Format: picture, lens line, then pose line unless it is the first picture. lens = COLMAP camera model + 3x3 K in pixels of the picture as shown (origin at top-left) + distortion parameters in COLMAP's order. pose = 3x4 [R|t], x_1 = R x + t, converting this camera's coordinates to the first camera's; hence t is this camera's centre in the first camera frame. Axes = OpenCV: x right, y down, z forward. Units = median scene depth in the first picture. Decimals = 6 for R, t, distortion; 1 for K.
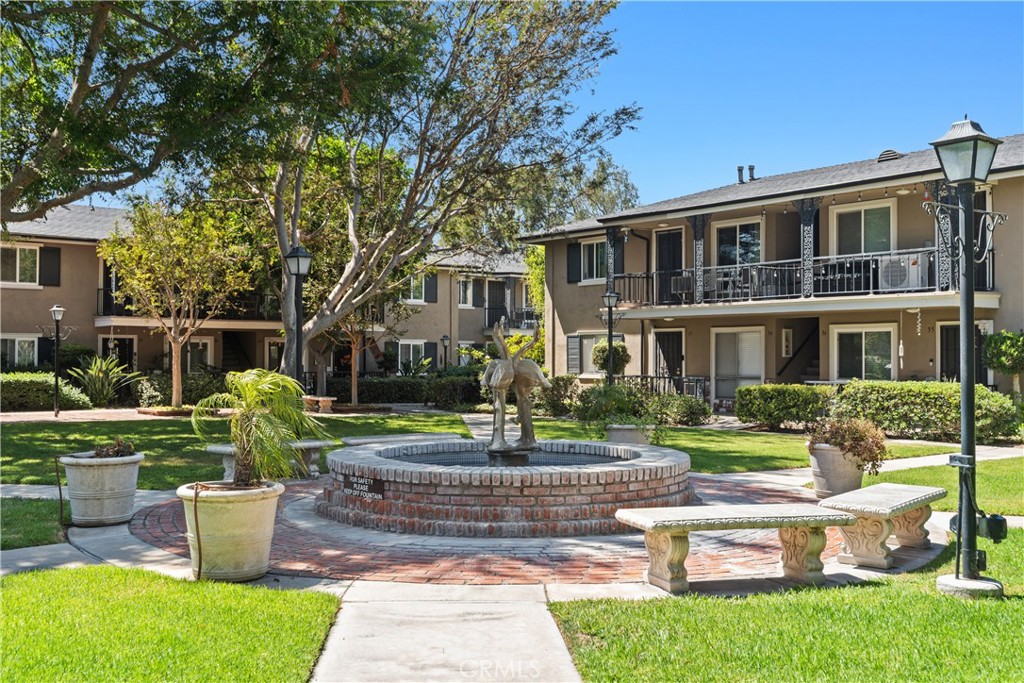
lens RADIAL K [[1029.5, 0, 512.0], [0, 1029.5, 341.5], [0, 0, 1]] dist [0.017005, 0.004779]
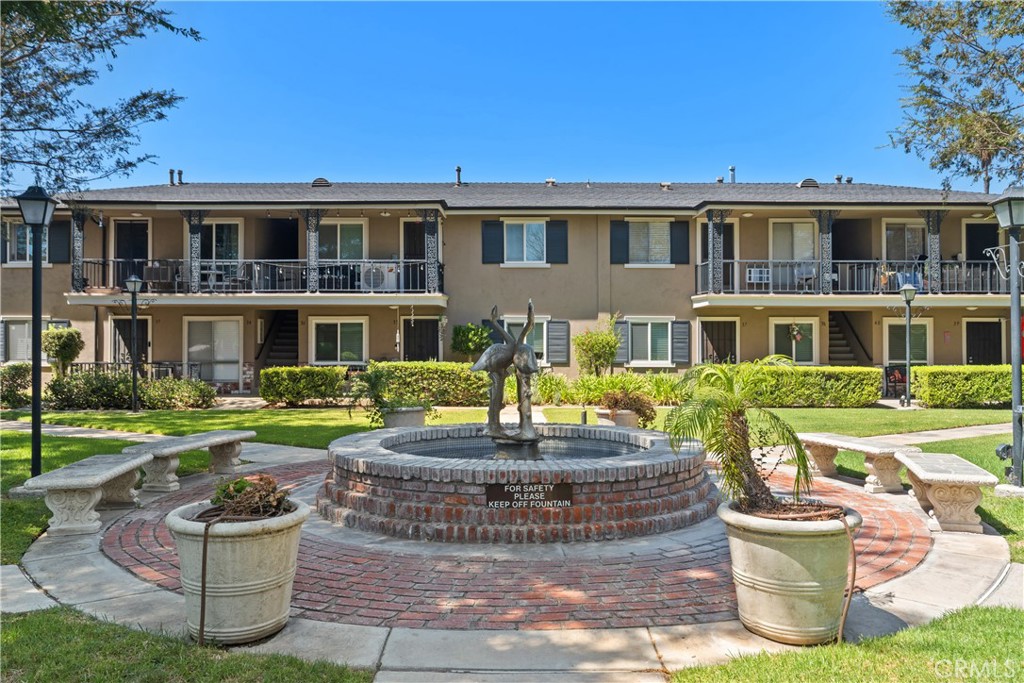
lens RADIAL K [[783.6, 0, 512.0], [0, 783.6, 341.5], [0, 0, 1]] dist [0.005550, 0.001885]
pose [[0.622299, 0.001199, 0.782779, -0.263642], [-0.009559, 0.999936, 0.006067, 0.005354], [-0.782721, -0.011258, 0.622271, 0.251767]]
